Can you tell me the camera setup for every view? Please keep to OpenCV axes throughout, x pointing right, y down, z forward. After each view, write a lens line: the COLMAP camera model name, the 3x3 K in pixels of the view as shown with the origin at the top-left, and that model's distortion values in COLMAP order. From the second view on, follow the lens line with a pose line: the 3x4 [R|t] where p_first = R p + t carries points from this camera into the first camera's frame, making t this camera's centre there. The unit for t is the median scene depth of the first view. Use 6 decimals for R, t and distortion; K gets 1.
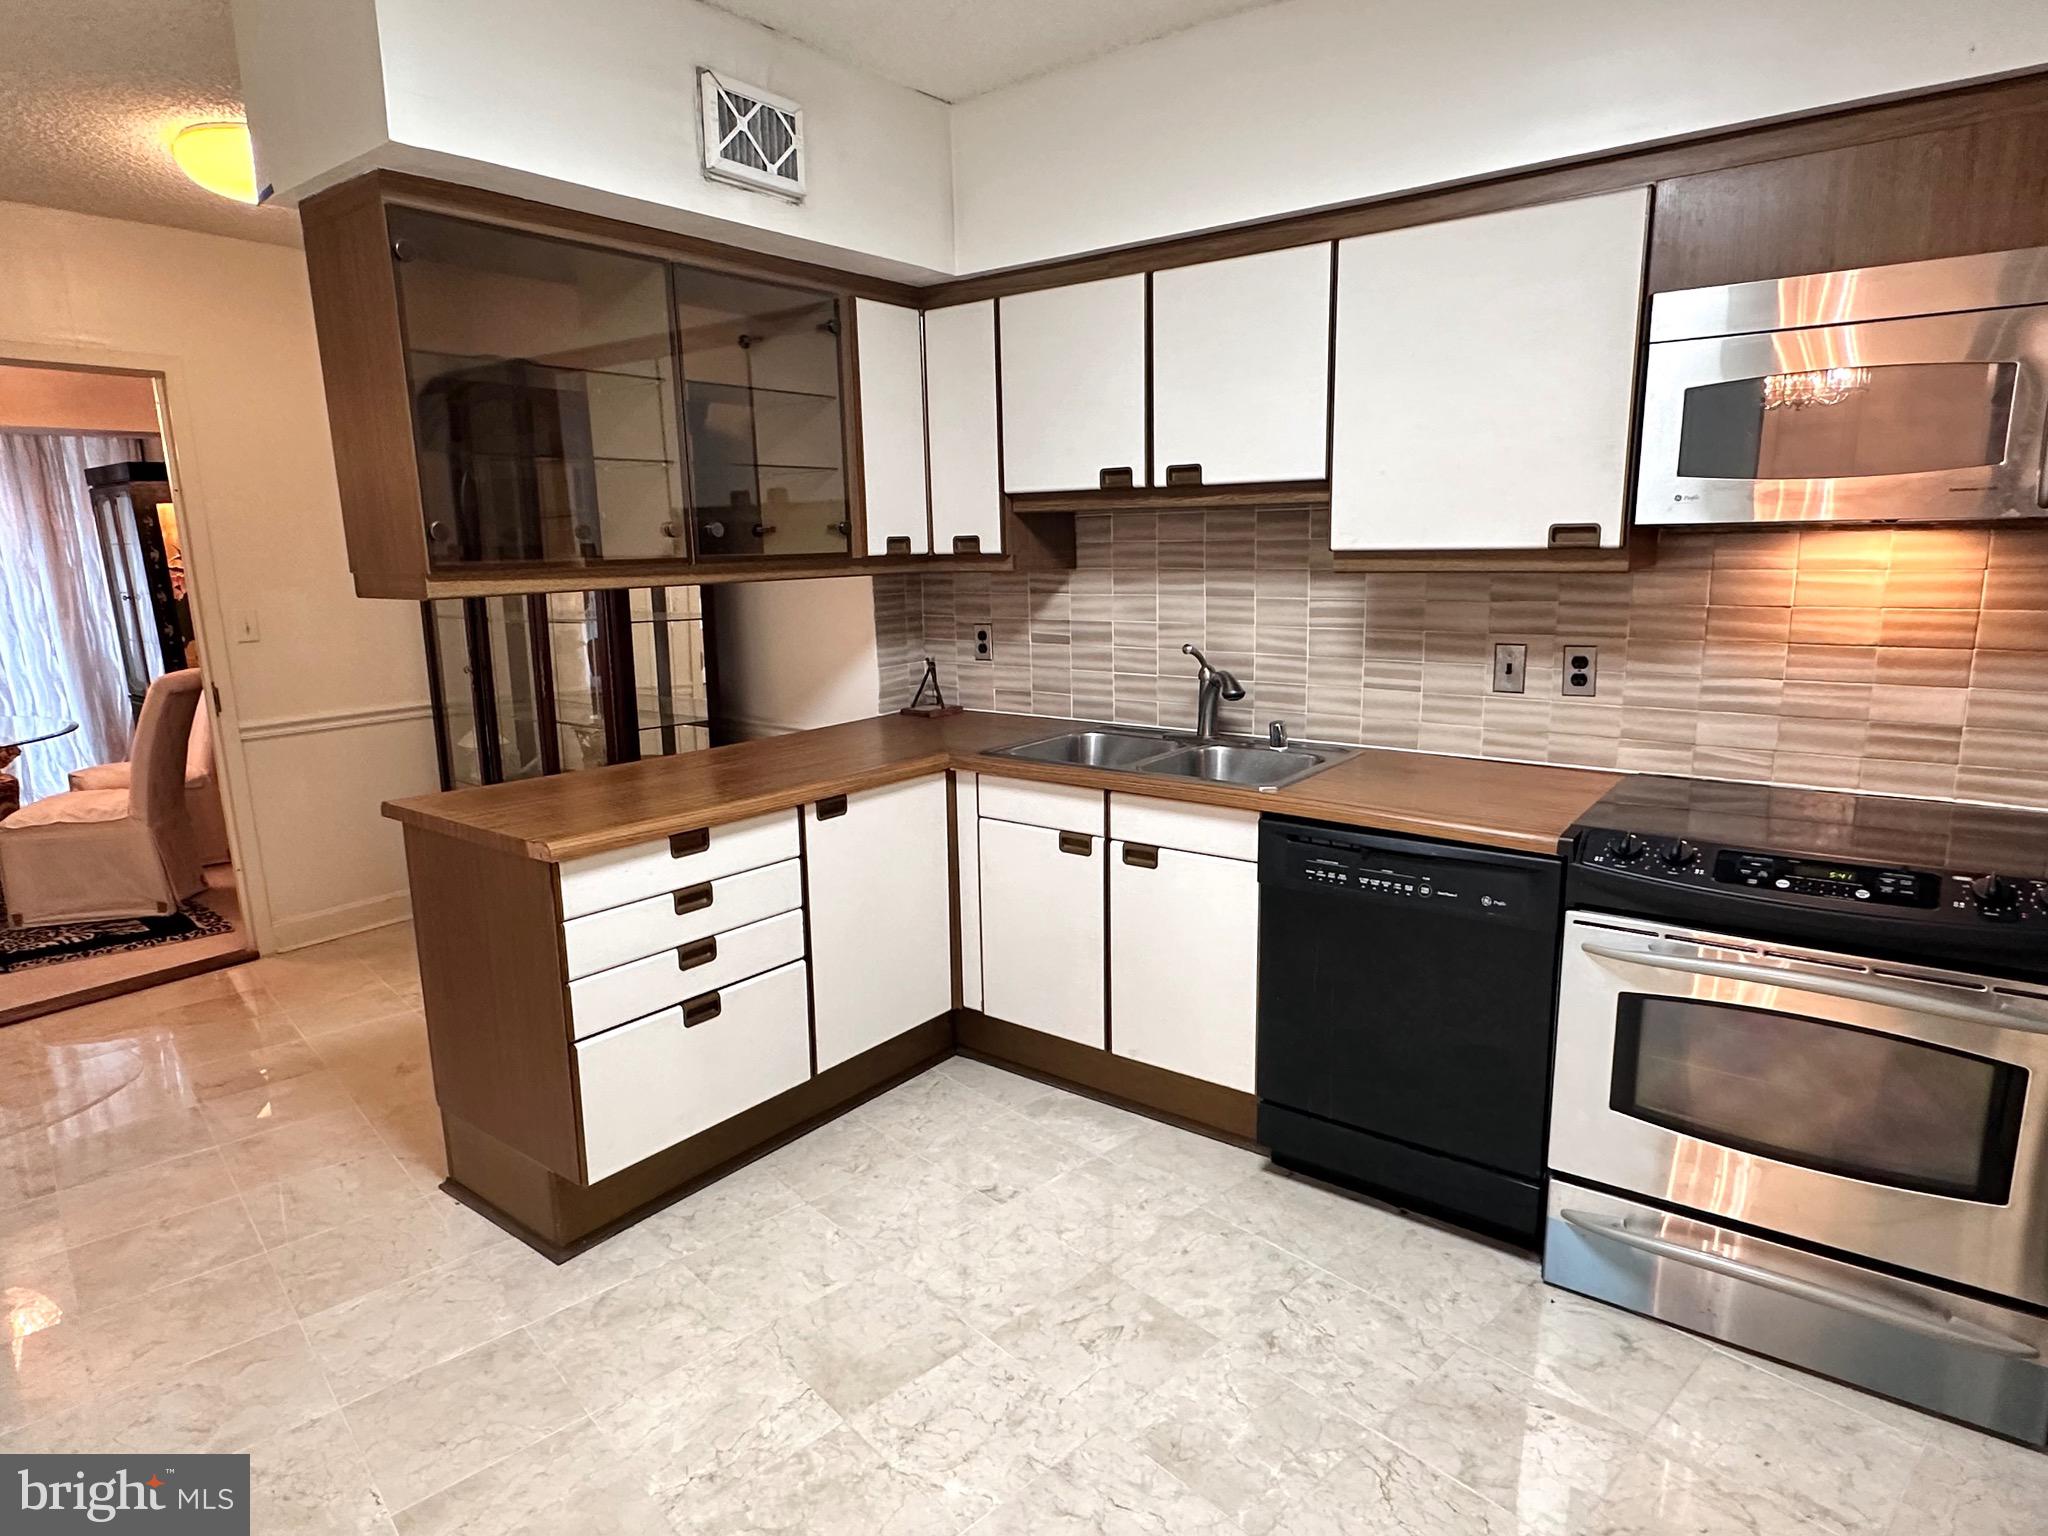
lens RADIAL K [[1154.0, 0, 1027.1], [0, 1154.0, 767.4], [0, 0, 1]] dist [-0.000692, 0.000075]
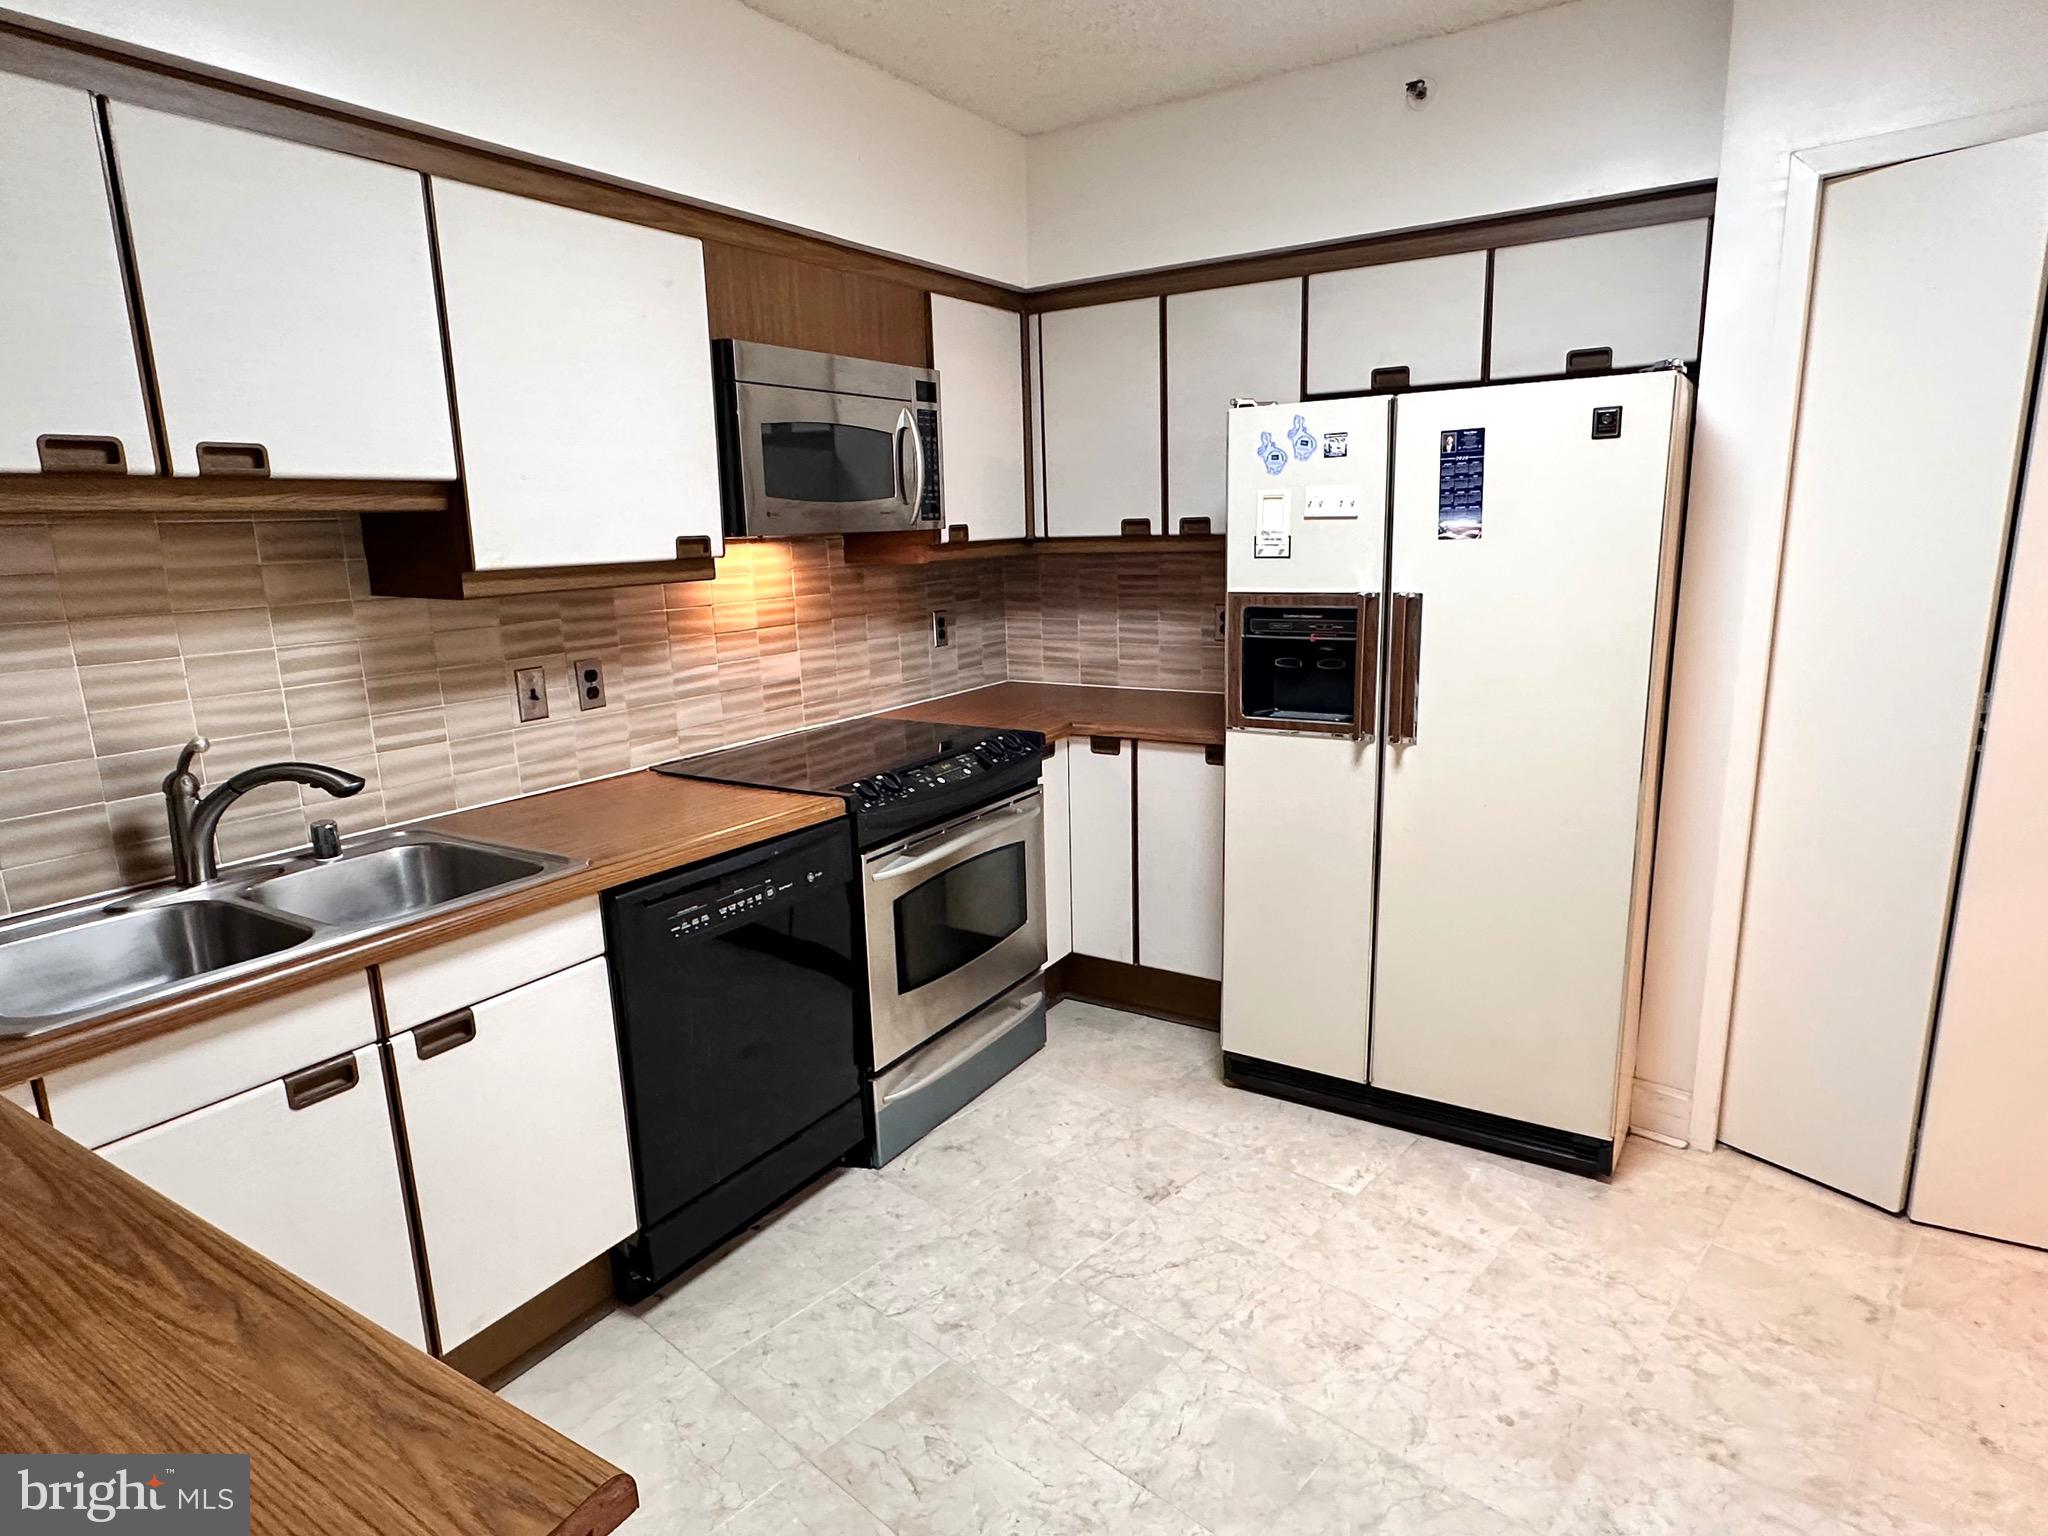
lens RADIAL K [[1154.0, 0, 1023.1], [0, 1154.0, 771.1], [0, 0, 1]] dist [-0.000692, 0.000075]
pose [[-0.068955, -0.189084, 0.979537, -0.572189], [0.225407, 0.953530, 0.199932, -0.131520], [-0.971821, 0.234581, -0.023130, 0.690413]]
